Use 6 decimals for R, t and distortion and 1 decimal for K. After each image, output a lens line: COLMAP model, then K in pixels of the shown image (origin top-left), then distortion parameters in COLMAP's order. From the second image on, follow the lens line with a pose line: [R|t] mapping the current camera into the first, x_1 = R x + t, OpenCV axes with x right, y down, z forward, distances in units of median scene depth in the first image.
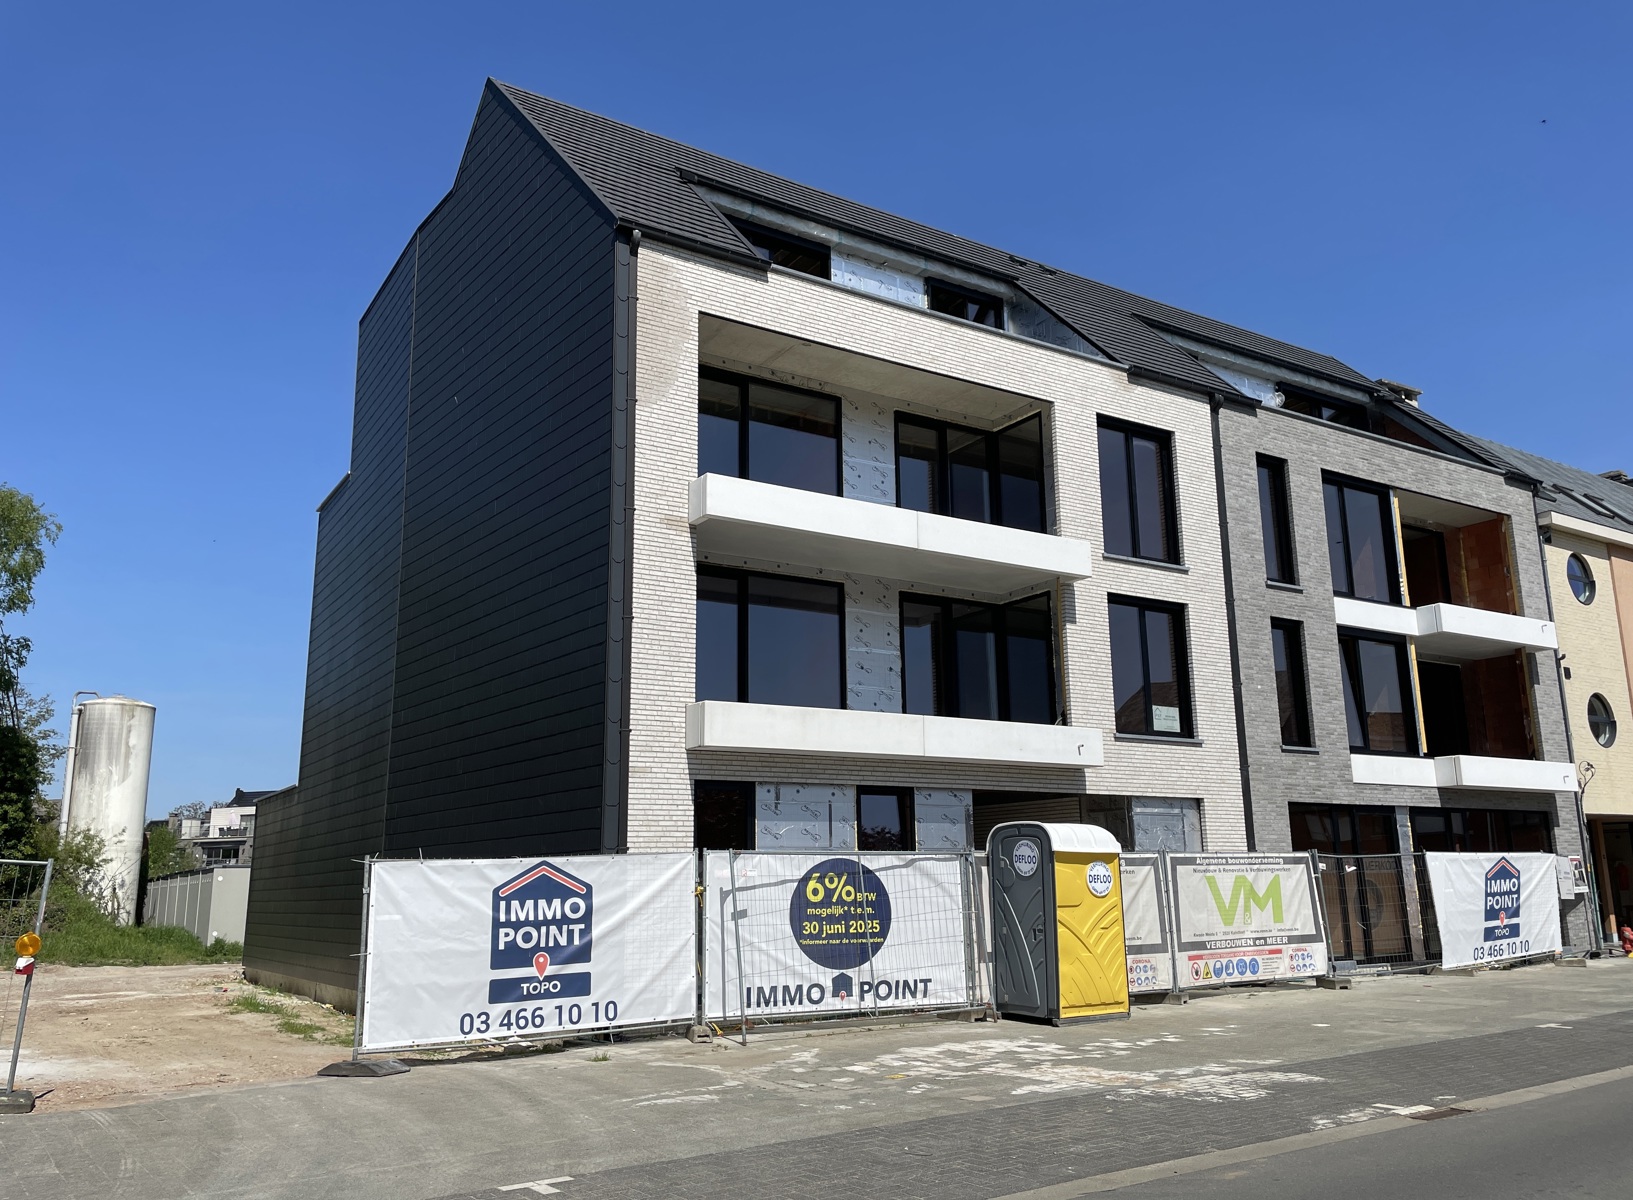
lens RADIAL K [[1408.2, 0, 817.1], [0, 1408.2, 542.0], [0, 0, 1]] dist [0.008362, 0.003018]
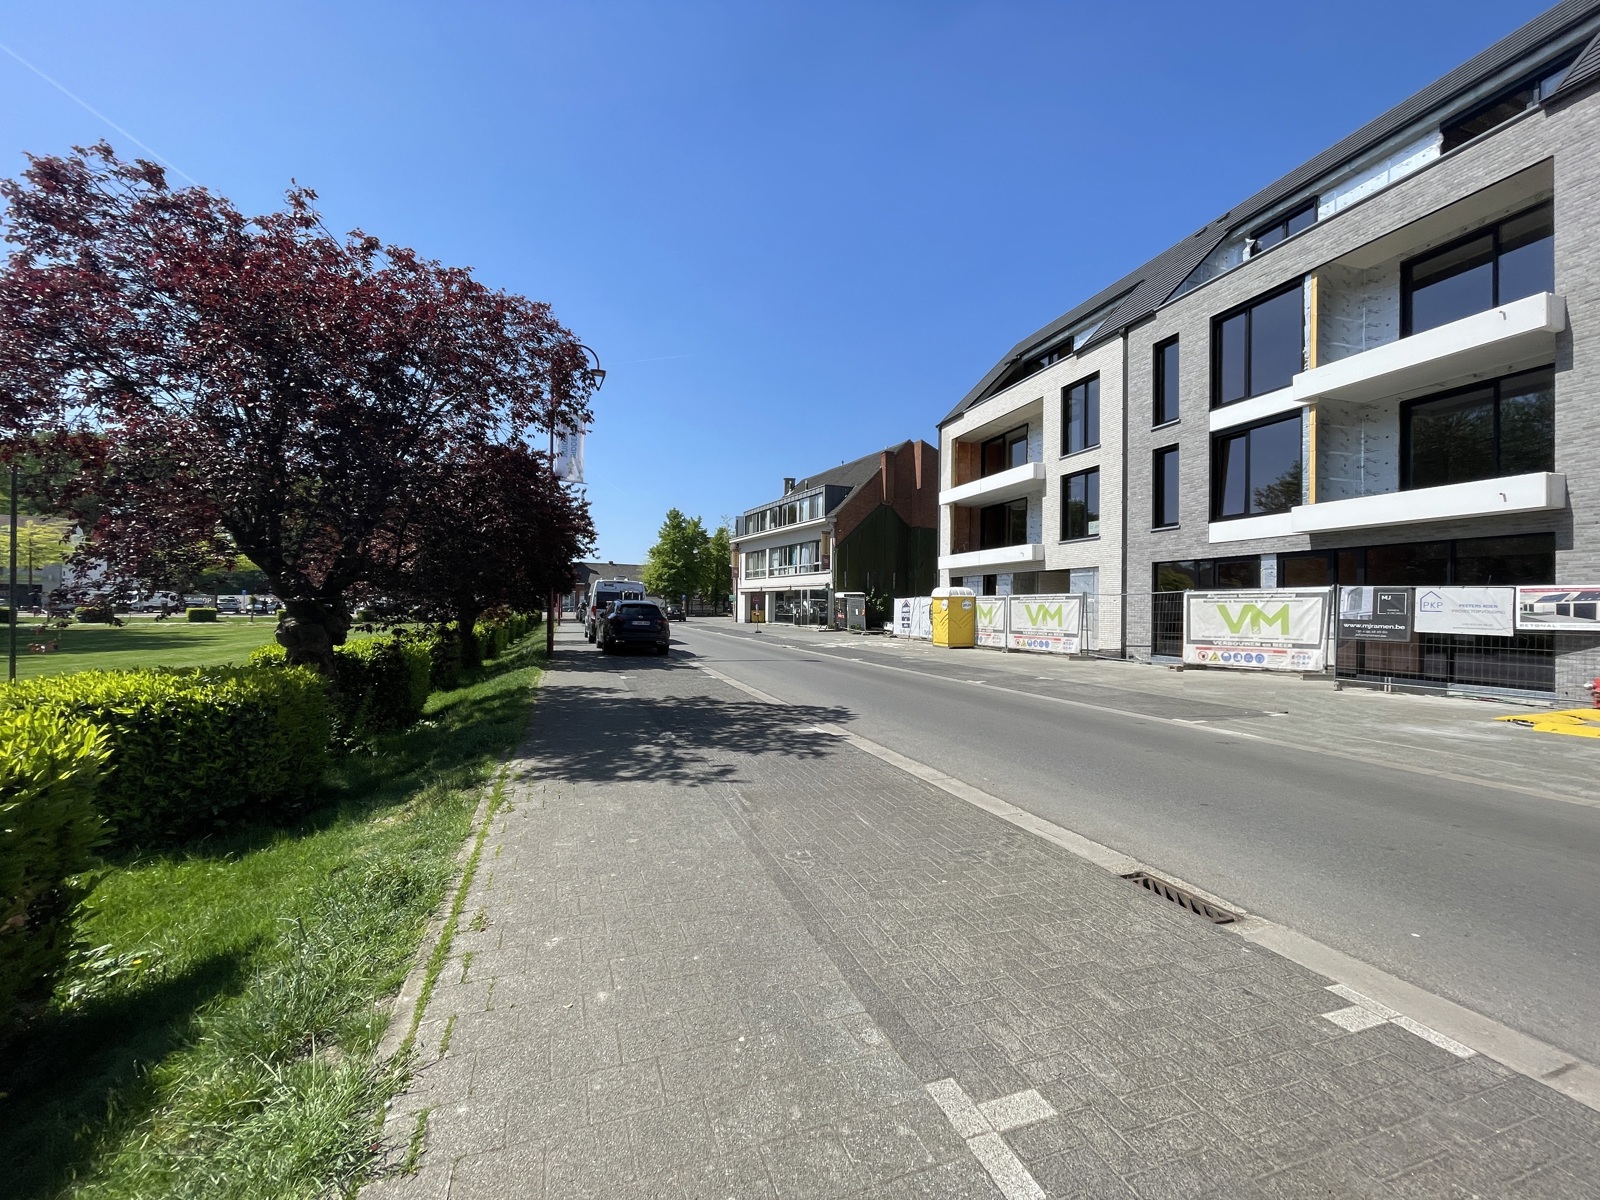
lens RADIAL K [[648.0, 0, 800.0], [0, 648.0, 600.0], [0, 0, 1]] dist [-0.003255, 0.000779]
pose [[-0.313570, 0.014112, -0.949460, 1.187880], [0.236498, 0.969542, -0.063696, 0.175696], [0.919642, -0.244519, -0.307357, 0.829409]]
